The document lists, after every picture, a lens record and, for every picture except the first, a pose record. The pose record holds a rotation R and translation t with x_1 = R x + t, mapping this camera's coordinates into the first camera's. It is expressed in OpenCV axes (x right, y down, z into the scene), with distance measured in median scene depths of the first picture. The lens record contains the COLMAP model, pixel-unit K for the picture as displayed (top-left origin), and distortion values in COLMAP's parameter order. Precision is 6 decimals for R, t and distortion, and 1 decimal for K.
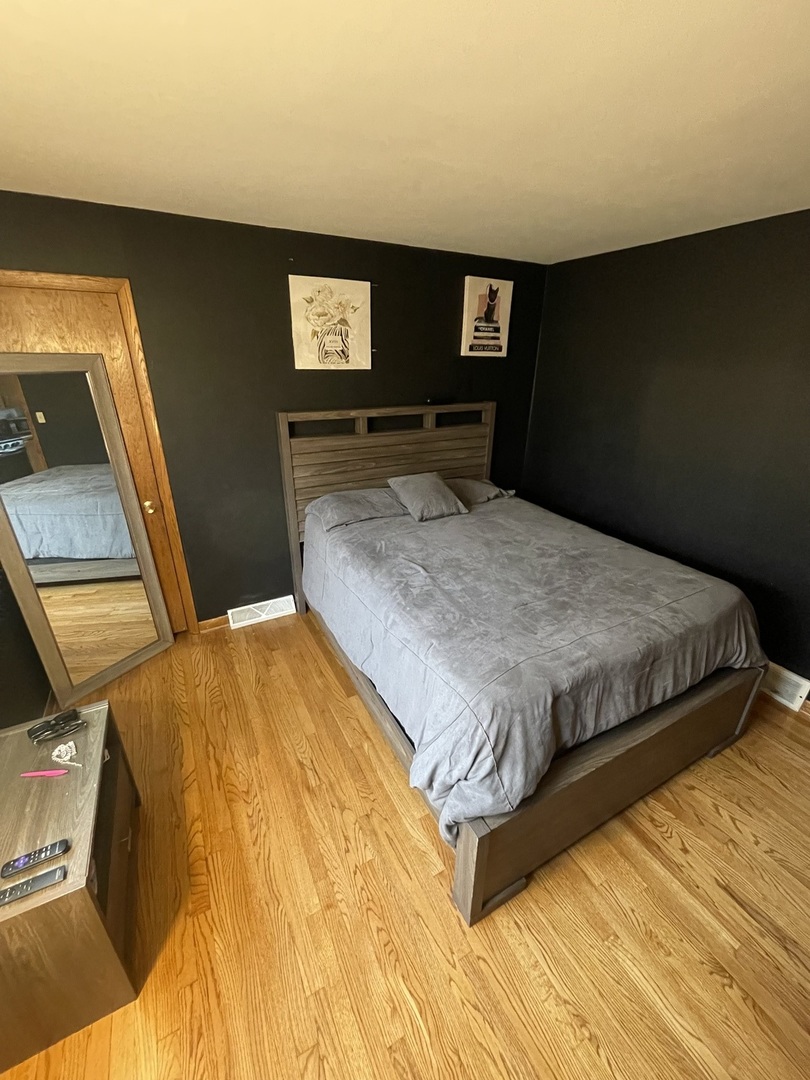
lens RADIAL K [[432.7, 0, 406.1], [0, 432.7, 535.6], [0, 0, 1]] dist [-0.003174, 0.001031]
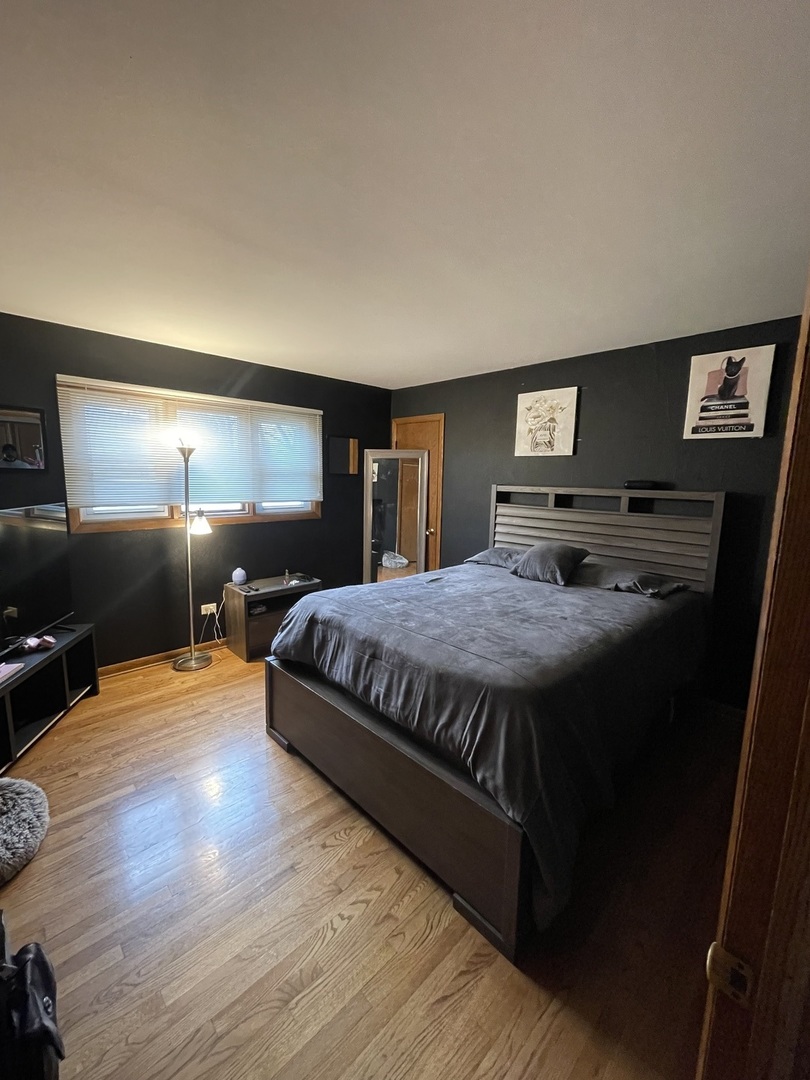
lens RADIAL K [[432.7, 0, 409.0], [0, 432.7, 539.8], [0, 0, 1]] dist [-0.003174, 0.001031]
pose [[0.280687, 0.136176, -0.950090, 0.924256], [-0.387586, 0.921666, 0.017597, -0.028665], [0.878062, 0.363302, 0.311480, 0.340946]]
